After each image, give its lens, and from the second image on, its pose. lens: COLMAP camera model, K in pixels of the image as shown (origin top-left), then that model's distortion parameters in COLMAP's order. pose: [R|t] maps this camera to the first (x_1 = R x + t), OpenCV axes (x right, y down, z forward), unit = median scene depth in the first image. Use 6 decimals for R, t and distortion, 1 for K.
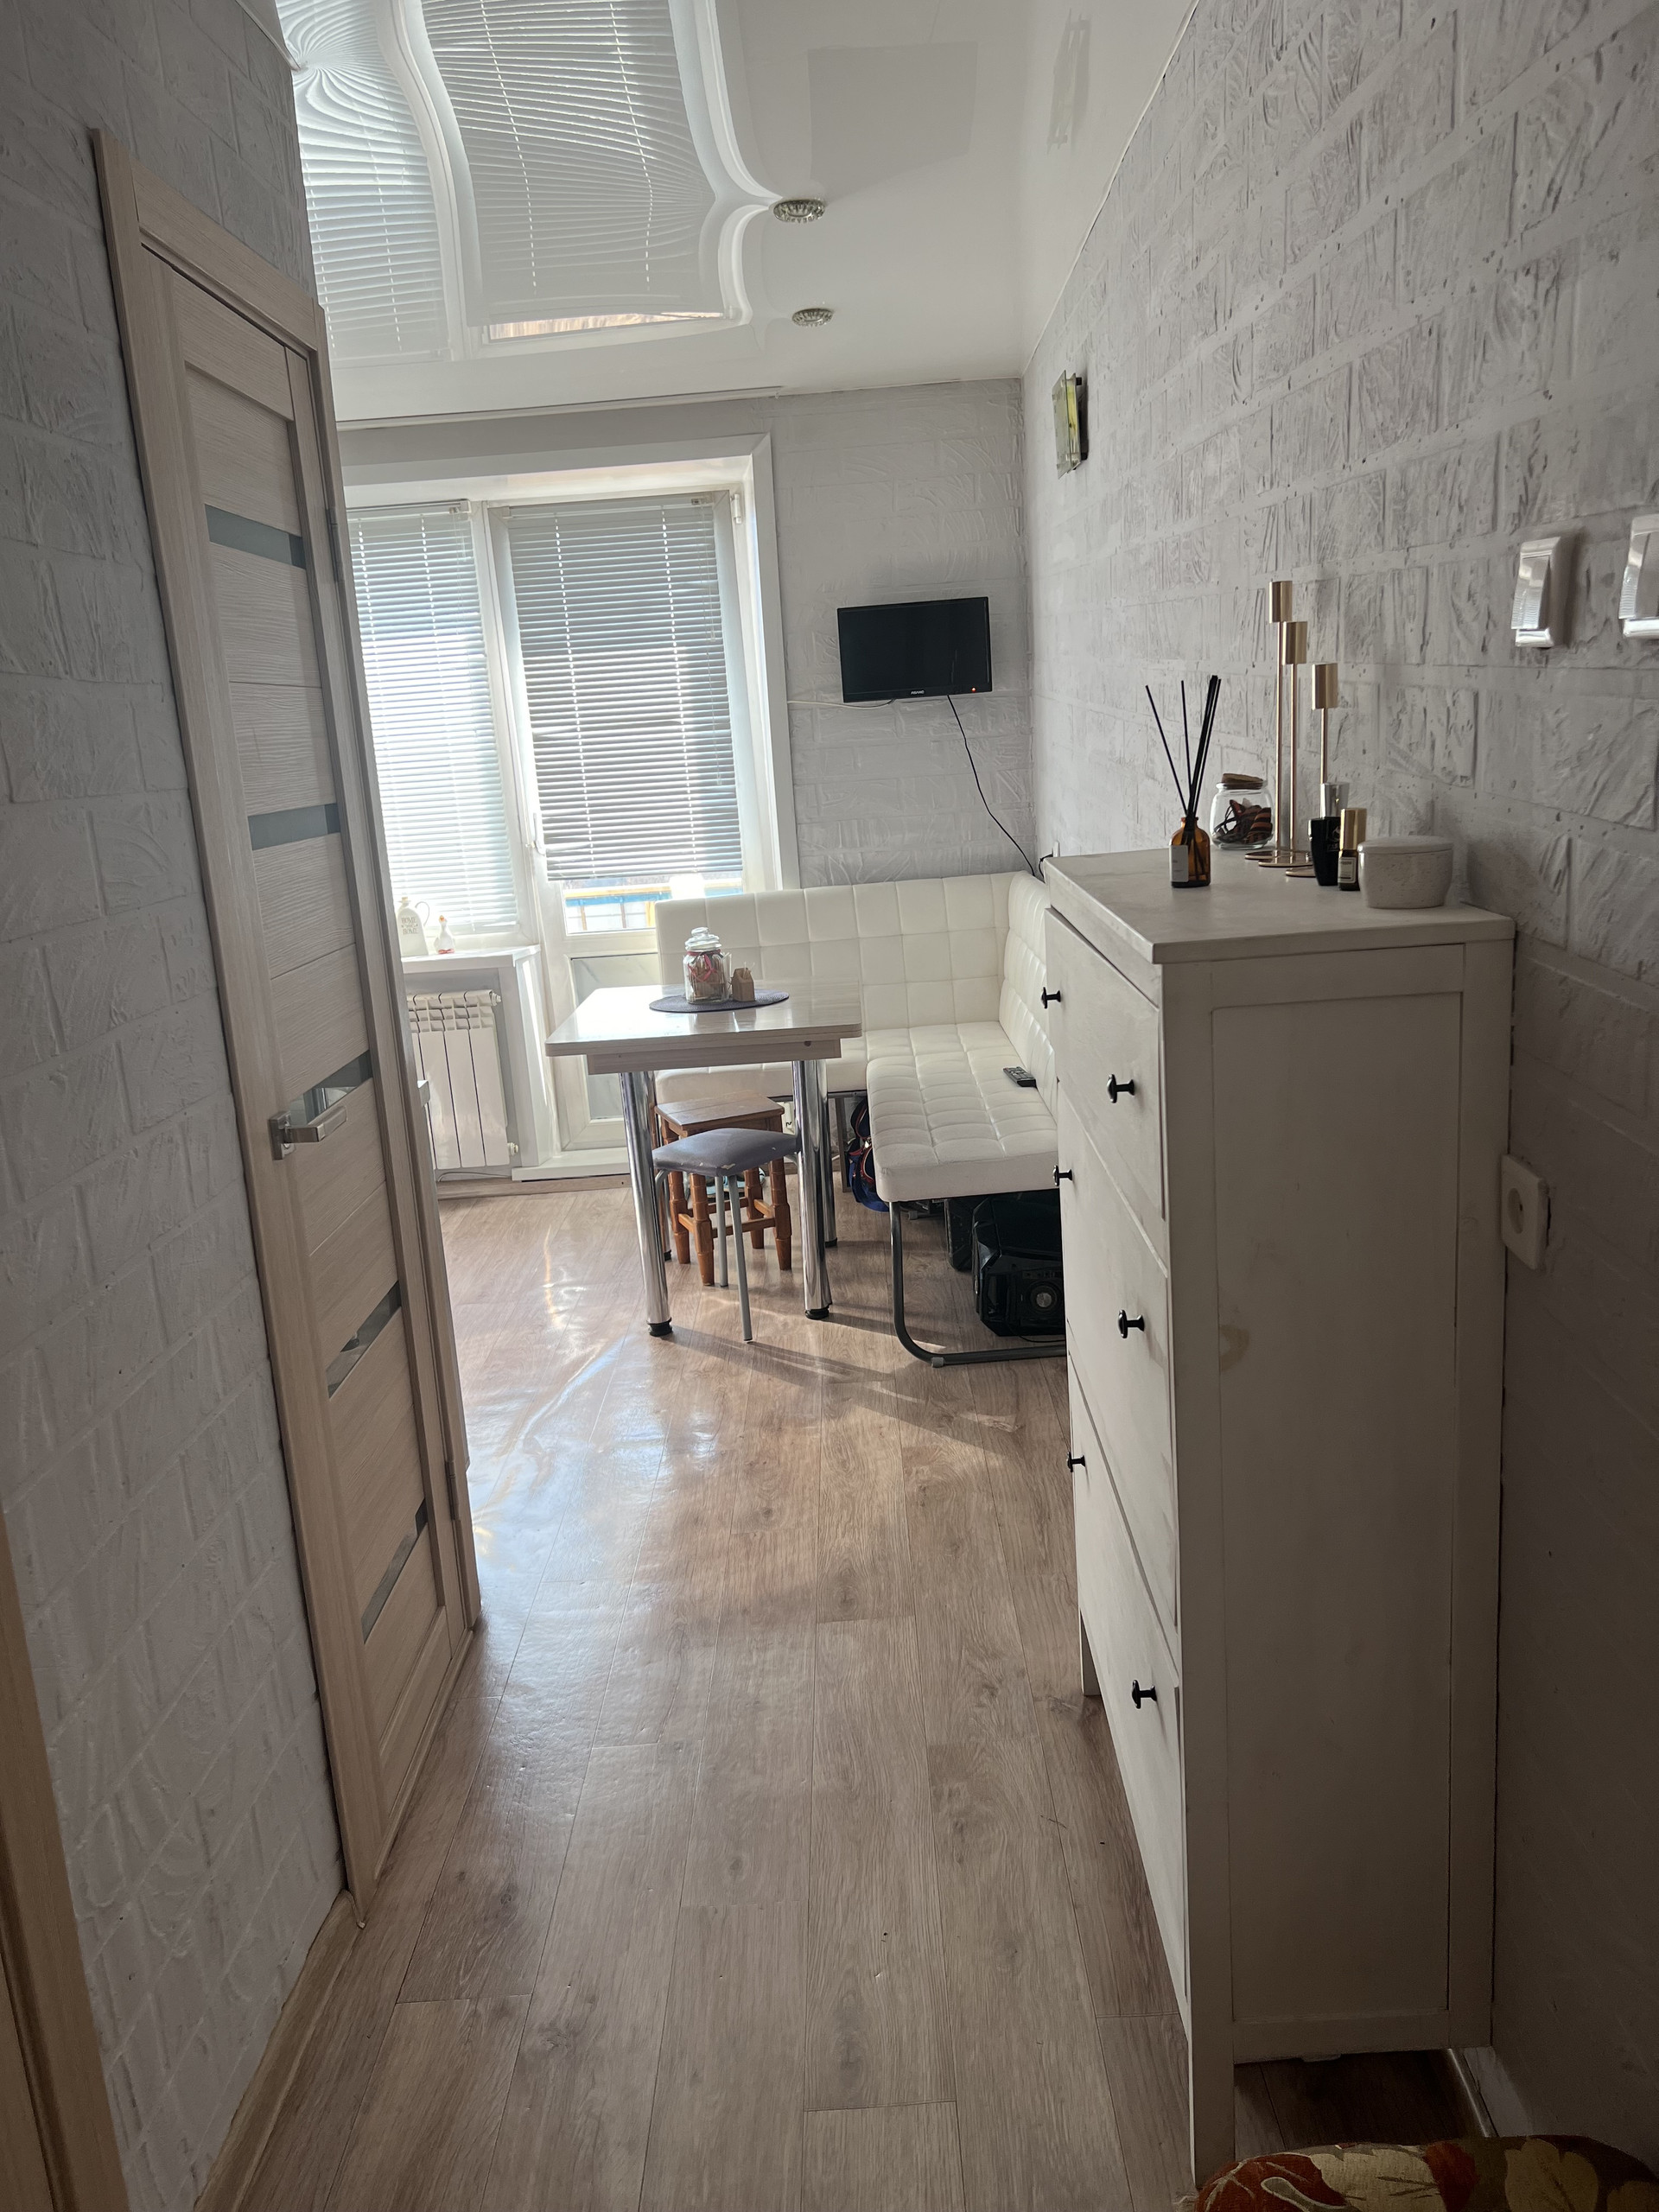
lens RADIAL K [[1661.1, 0, 838.3], [0, 1661.1, 1112.3], [0, 0, 1]] dist [0.066953, -0.081404]
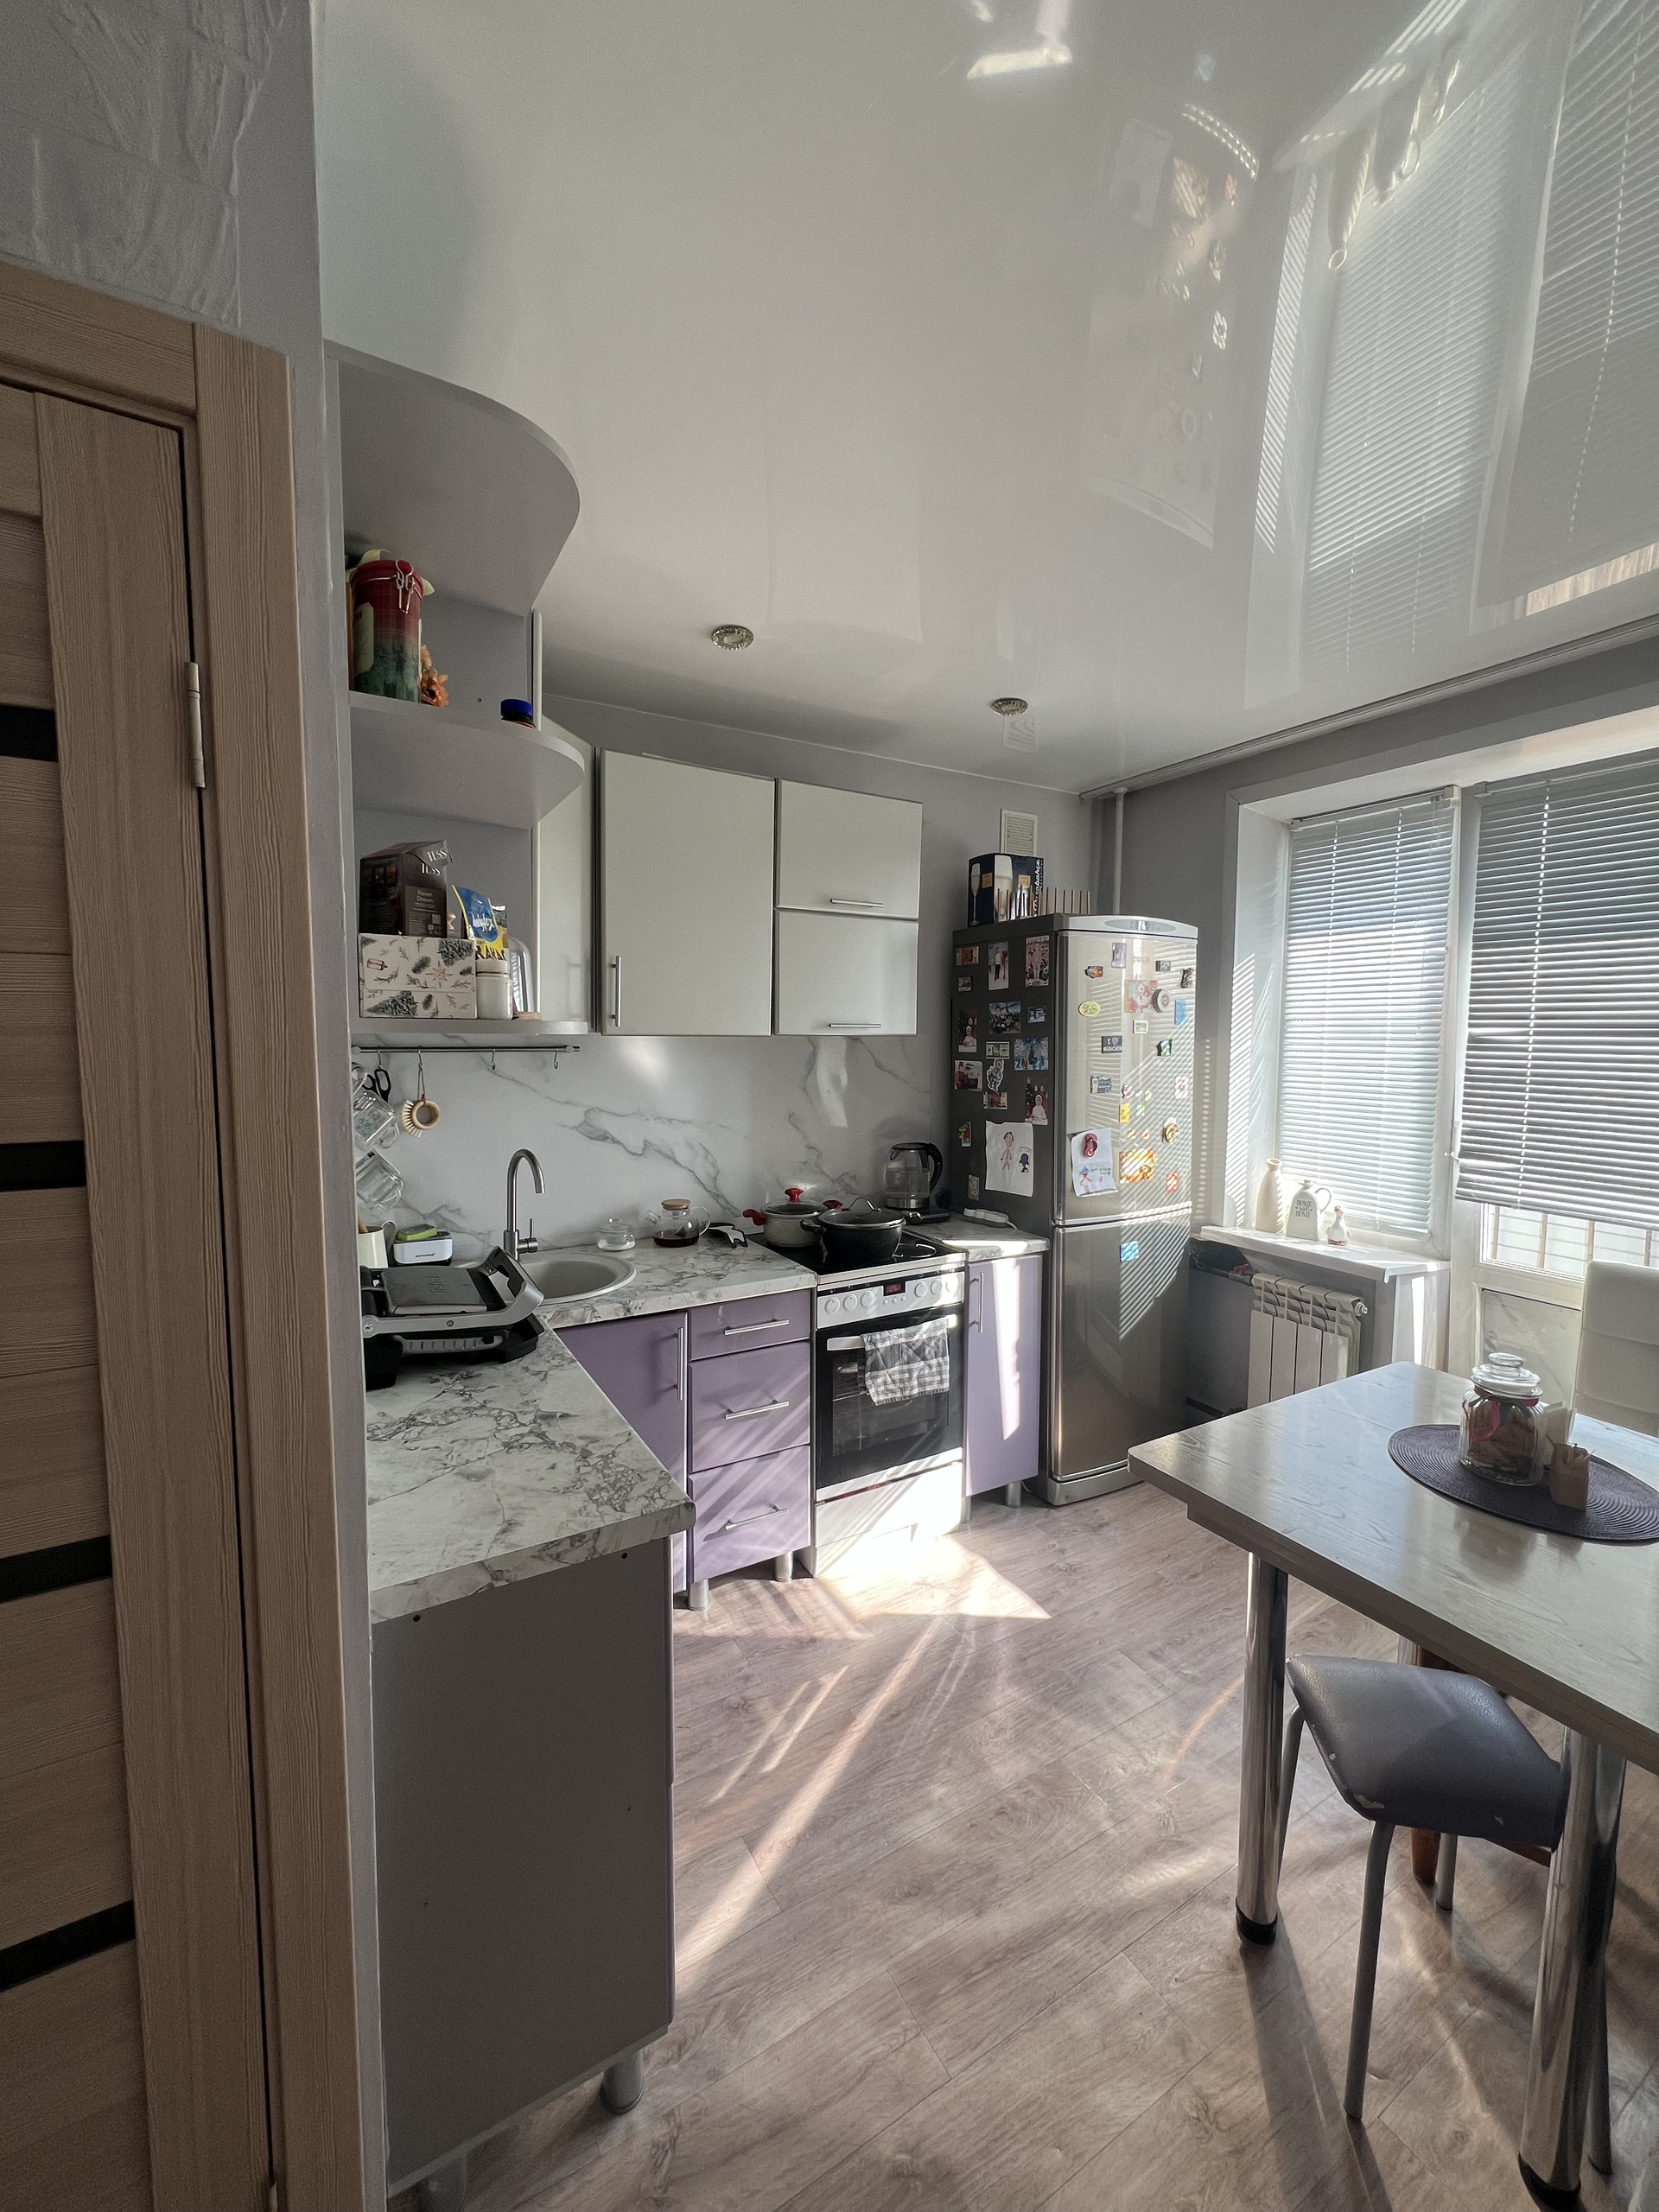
lens RADIAL K [[891.2, 0, 827.5], [0, 891.2, 1095.6], [0, 0, 1]] dist [-0.007270, -0.000186]
pose [[0.502415, 0.138318, -0.853491, 0.098784], [-0.236849, 0.971380, 0.018000, -0.249278], [0.831554, 0.193105, 0.520797, 0.976098]]
